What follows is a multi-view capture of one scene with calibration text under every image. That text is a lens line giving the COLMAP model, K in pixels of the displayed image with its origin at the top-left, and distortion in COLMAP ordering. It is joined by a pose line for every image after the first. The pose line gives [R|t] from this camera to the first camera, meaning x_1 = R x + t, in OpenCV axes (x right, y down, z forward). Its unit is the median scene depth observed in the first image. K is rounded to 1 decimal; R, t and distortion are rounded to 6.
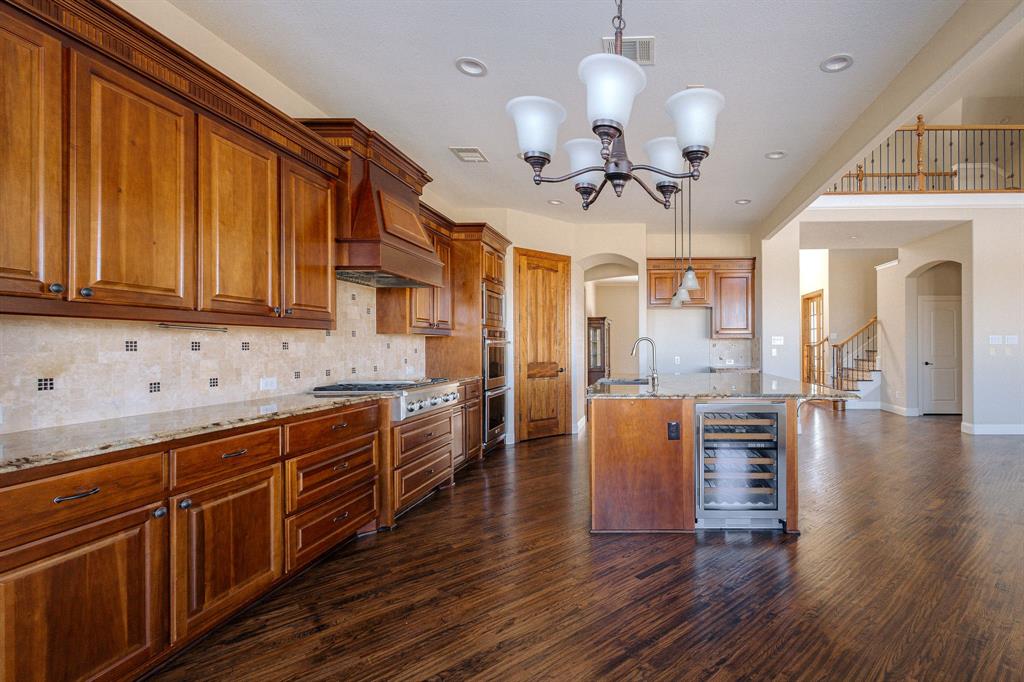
lens RADIAL K [[455.5, 0, 641.7], [0, 455.5, 343.7], [0, 0, 1]] dist [0.000918, 0.000192]
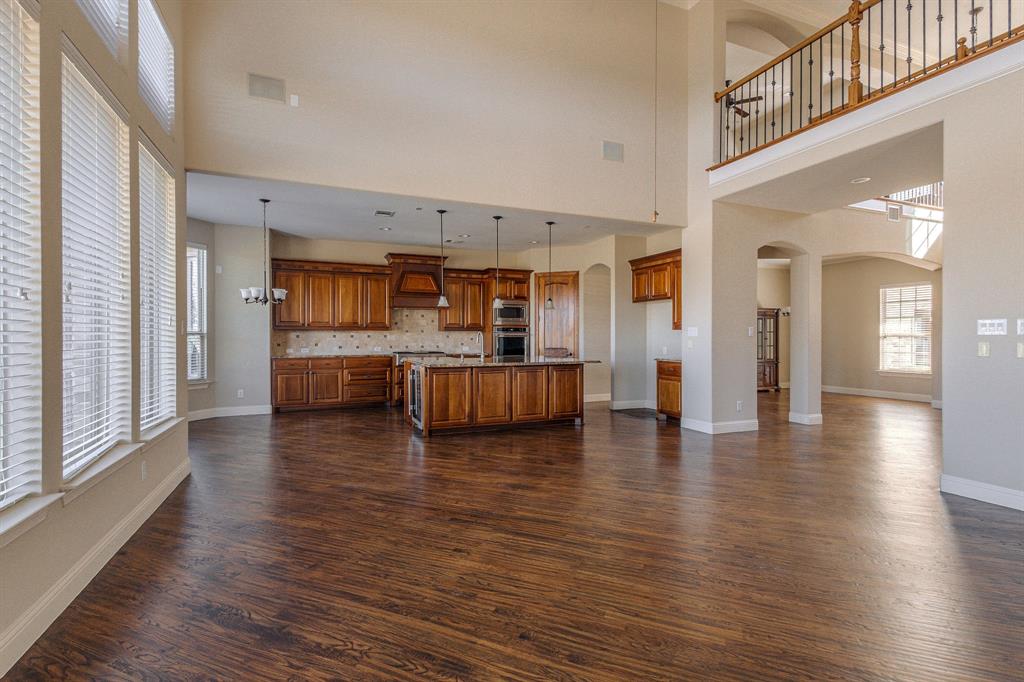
lens RADIAL K [[473.8, 0, 509.1], [0, 473.8, 336.7], [0, 0, 1]] dist [0.012777, -0.000087]
pose [[0.397752, 0.002048, -0.917491, 1.947313], [0.001661, 0.999994, 0.002952, -0.000792], [0.917491, -0.002698, 0.397746, 0.461848]]
